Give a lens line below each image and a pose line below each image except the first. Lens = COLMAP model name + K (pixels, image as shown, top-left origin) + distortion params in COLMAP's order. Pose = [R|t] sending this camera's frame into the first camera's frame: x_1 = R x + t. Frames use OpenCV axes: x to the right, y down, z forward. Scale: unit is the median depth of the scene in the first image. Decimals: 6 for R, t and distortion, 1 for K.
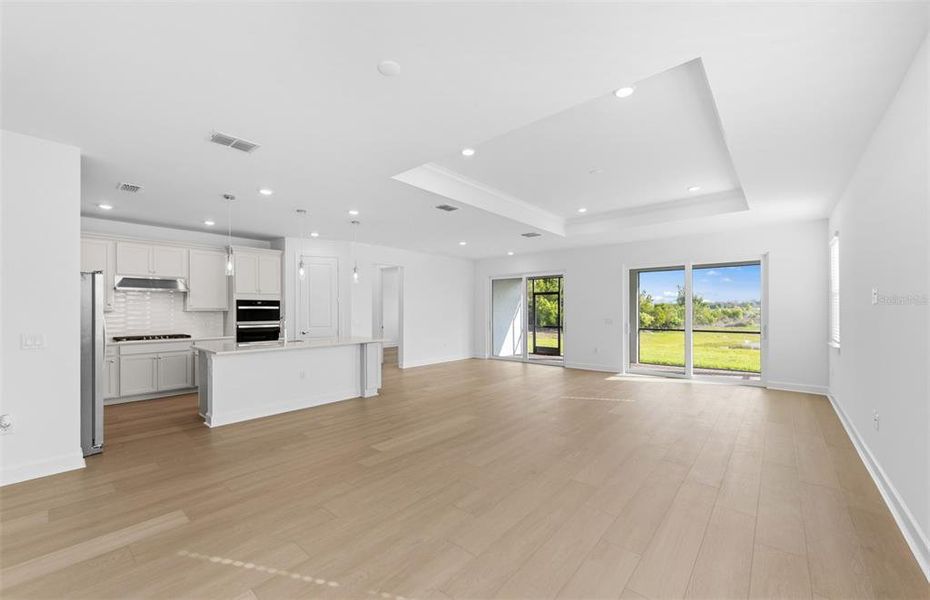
lens RADIAL K [[362.5, 0, 459.4], [0, 362.5, 307.0], [0, 0, 1]] dist [0.001497, 0.000199]
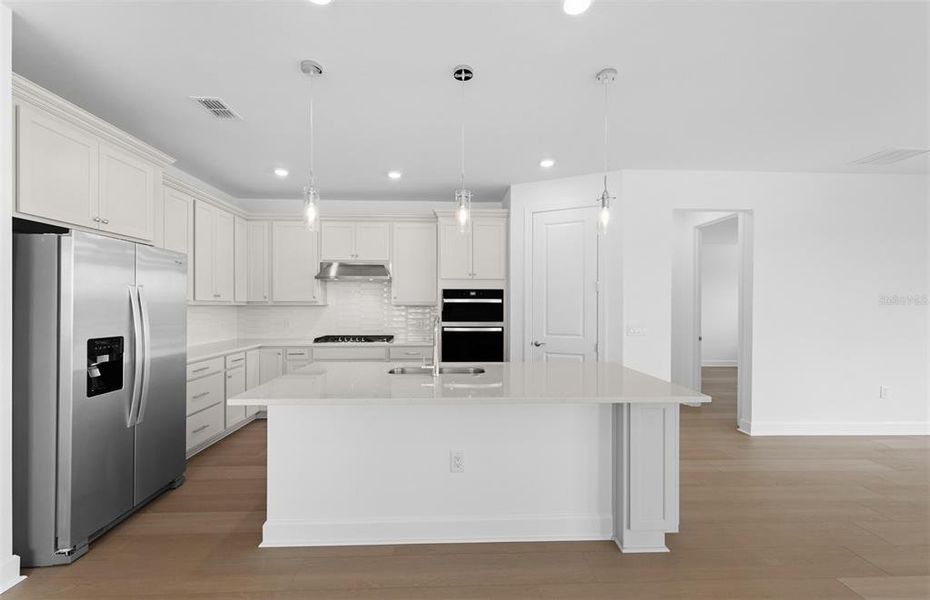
lens RADIAL K [[362.5, 0, 465.6], [0, 362.5, 303.7], [0, 0, 1]] dist [0.001497, 0.000199]
pose [[0.690232, 0.003824, -0.723578, -0.092049], [0.000213, 0.999985, 0.005488, 0.003650], [0.723588, -0.003942, 0.690221, 0.535036]]
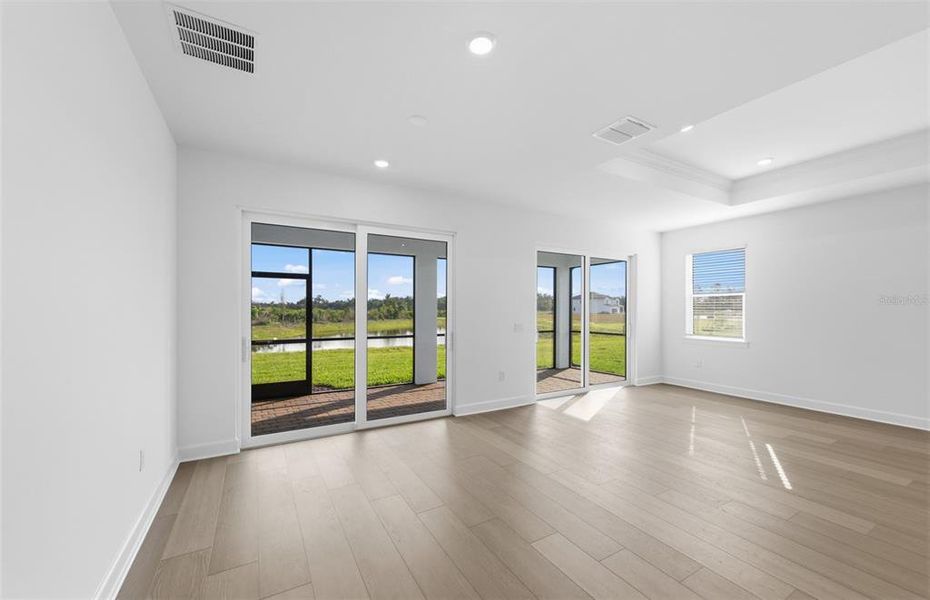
lens RADIAL K [[362.5, 0, 459.7], [0, 362.5, 307.6], [0, 0, 1]] dist [0.001497, 0.000199]
pose [[0.322521, 0.008283, 0.946526, -0.258435], [-0.012182, 0.999915, -0.004599, 0.011073], [-0.946484, -0.010047, 0.322595, 1.032554]]
